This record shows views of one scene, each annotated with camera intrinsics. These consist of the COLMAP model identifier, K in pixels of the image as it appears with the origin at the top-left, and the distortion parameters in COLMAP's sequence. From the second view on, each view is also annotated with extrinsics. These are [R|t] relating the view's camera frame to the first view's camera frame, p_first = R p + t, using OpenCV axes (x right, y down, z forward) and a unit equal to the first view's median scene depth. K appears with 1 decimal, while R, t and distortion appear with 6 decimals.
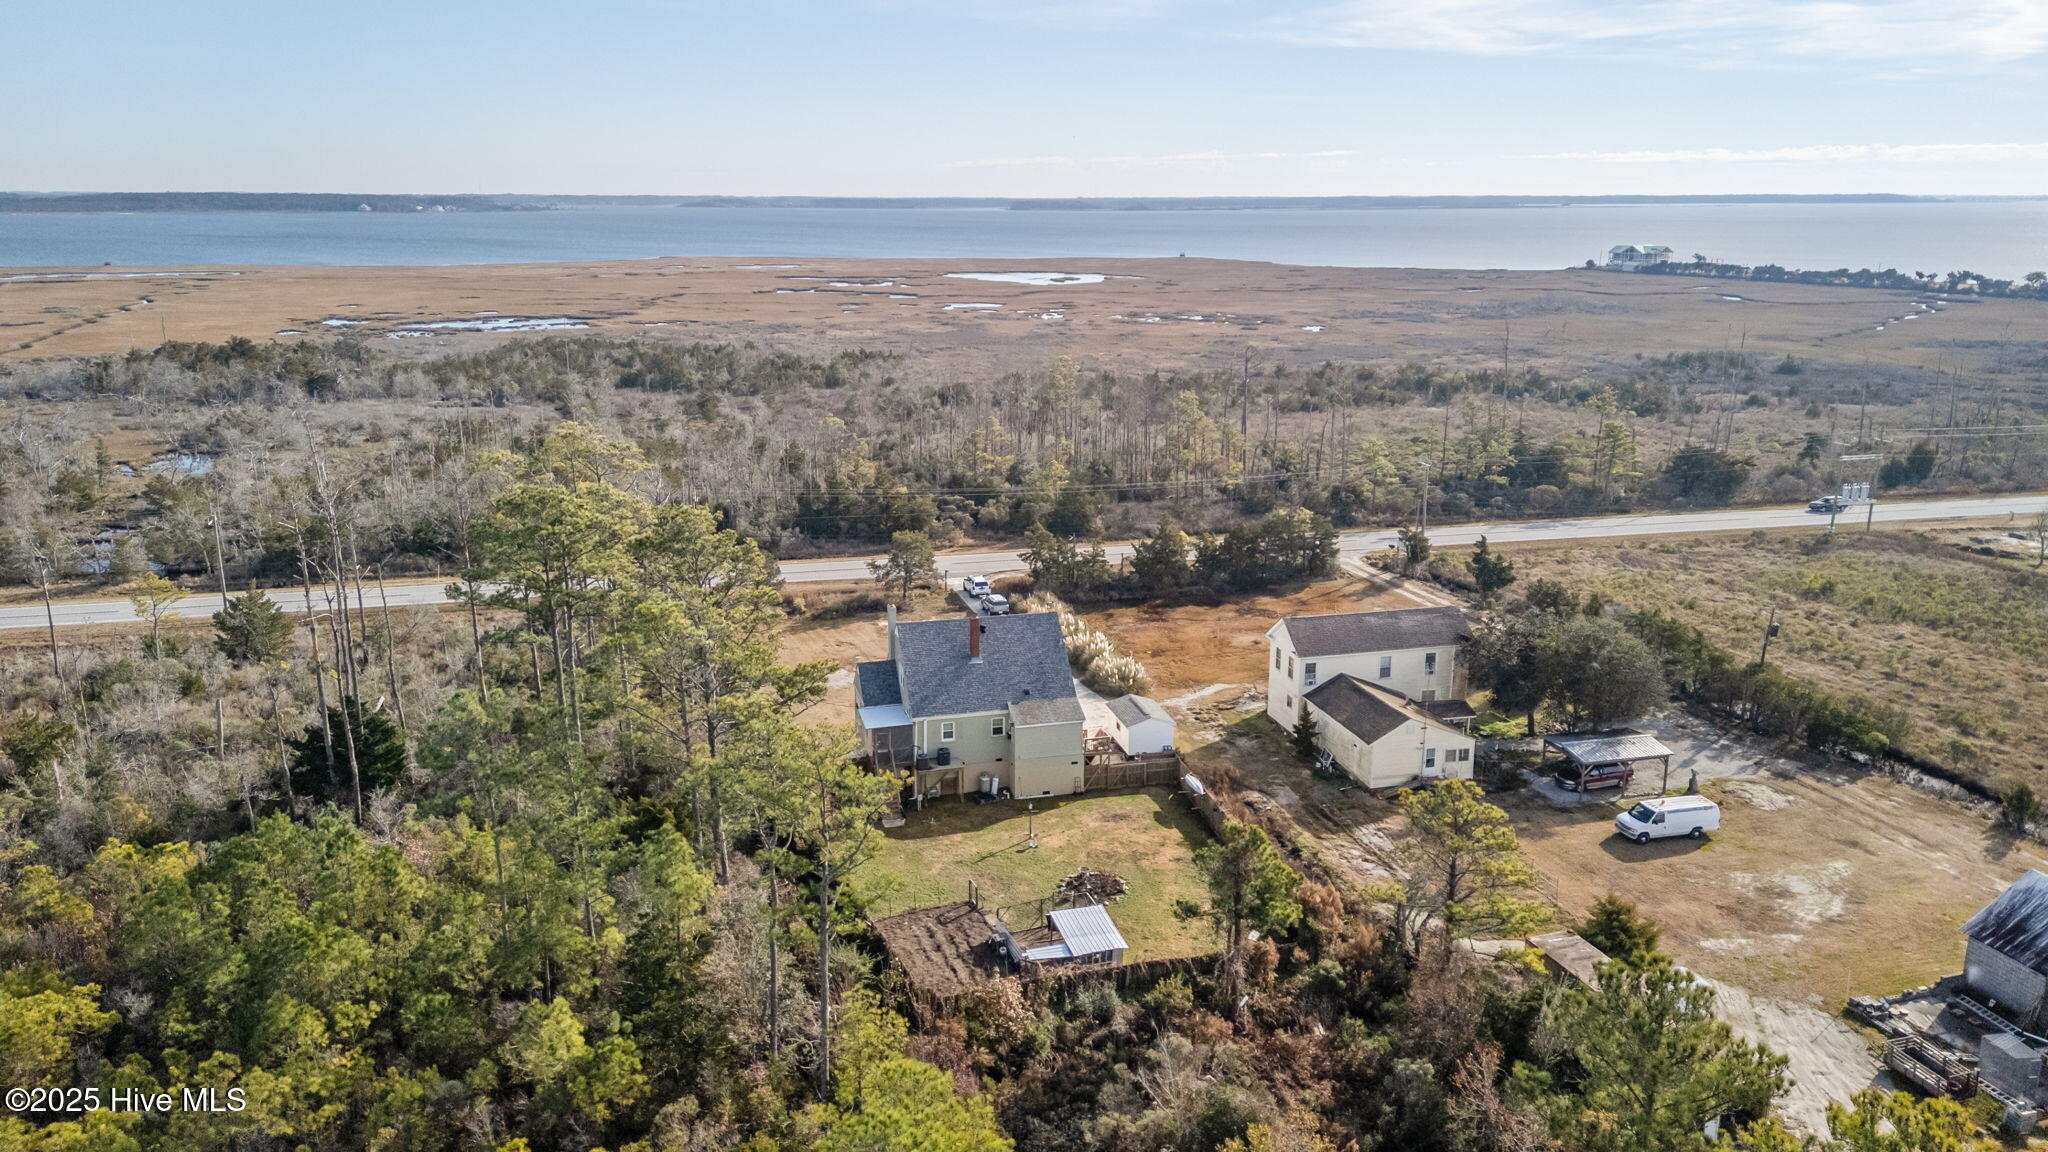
lens RADIAL K [[1520.2, 0, 1027.2], [0, 1520.2, 574.9], [0, 0, 1]] dist [0.079504, -0.070527]
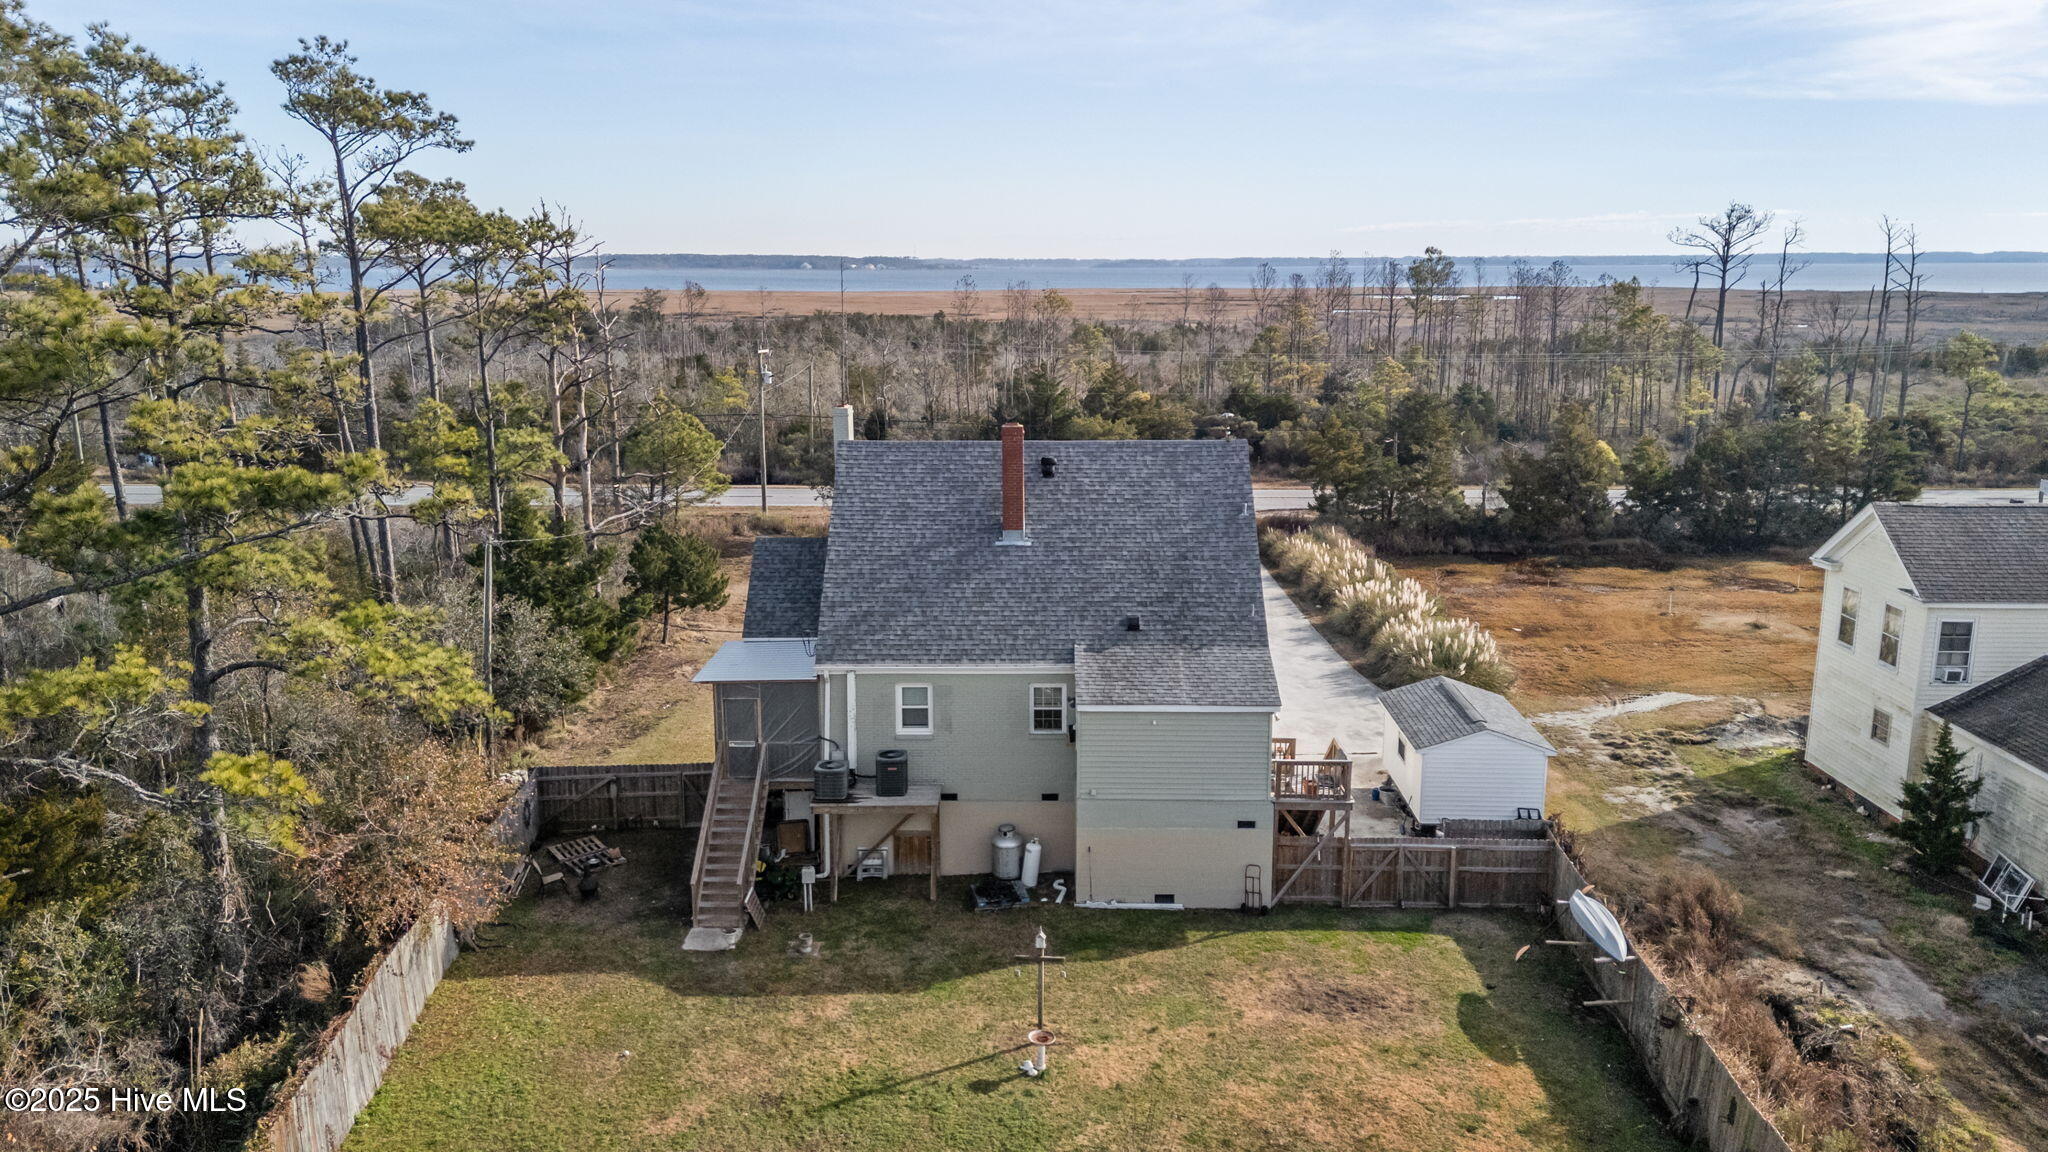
lens RADIAL K [[1520.2, 0, 1022.2], [0, 1520.2, 571.1], [0, 0, 1]] dist [0.079504, -0.070527]
pose [[0.964210, 0.051796, -0.260030, 0.063457], [-0.063694, 0.997263, -0.037535, 0.071893], [0.257374, 0.052754, 0.964871, 0.565567]]
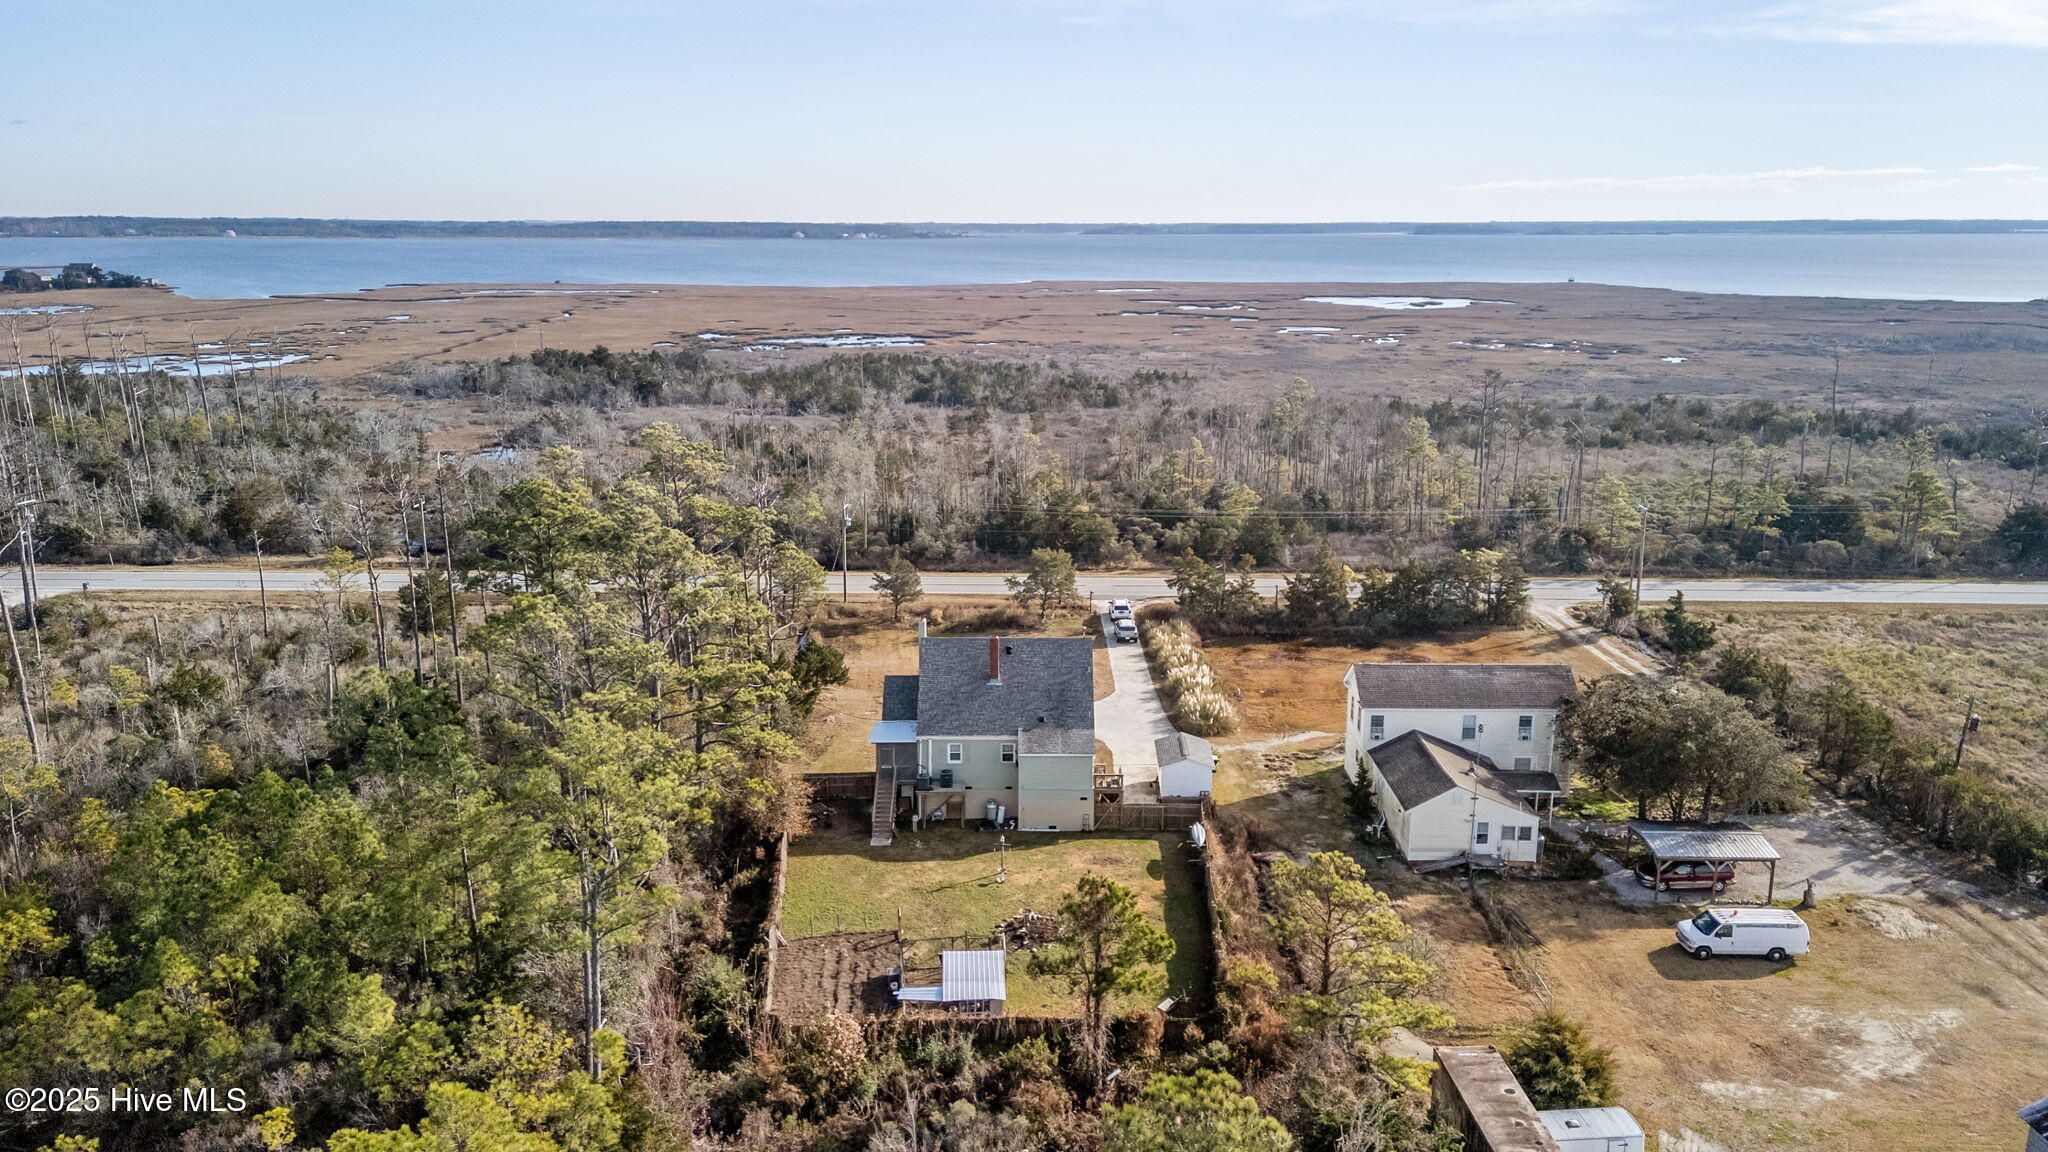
lens RADIAL K [[1520.2, 0, 1020.7], [0, 1520.2, 566.5], [0, 0, 1]] dist [0.079504, -0.070527]
pose [[0.965556, 0.058735, -0.253481, 0.200691], [-0.064150, 0.997854, -0.013142, -0.004744], [0.252165, 0.028950, 0.967251, 0.065131]]
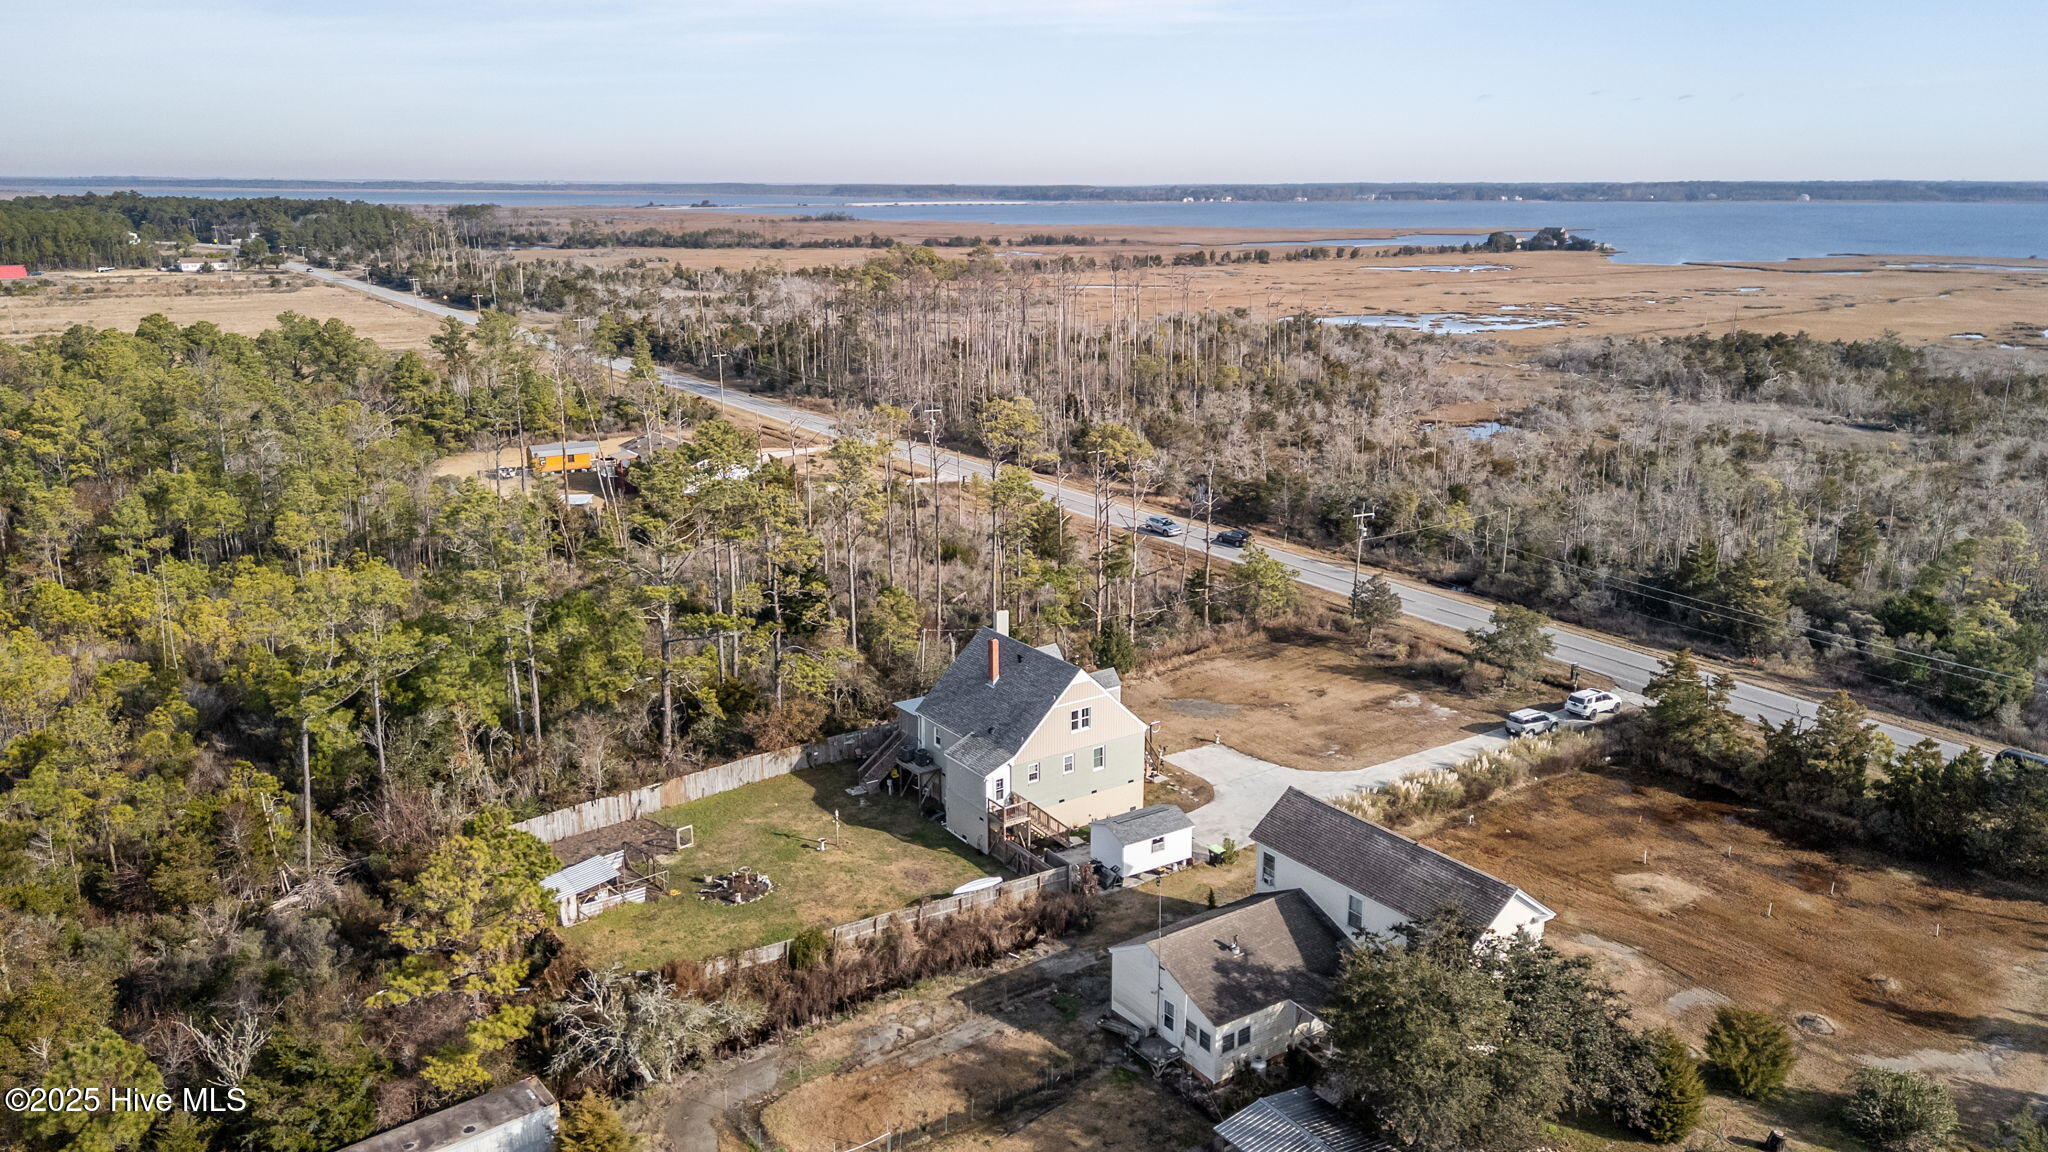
lens RADIAL K [[1520.2, 0, 1024.2], [0, 1520.2, 575.0], [0, 0, 1]] dist [0.079504, -0.070527]
pose [[0.339295, 0.238648, -0.909905, 0.748949], [-0.232558, 0.958538, 0.164685, -0.155472], [0.911480, 0.155729, 0.380726, 0.584287]]
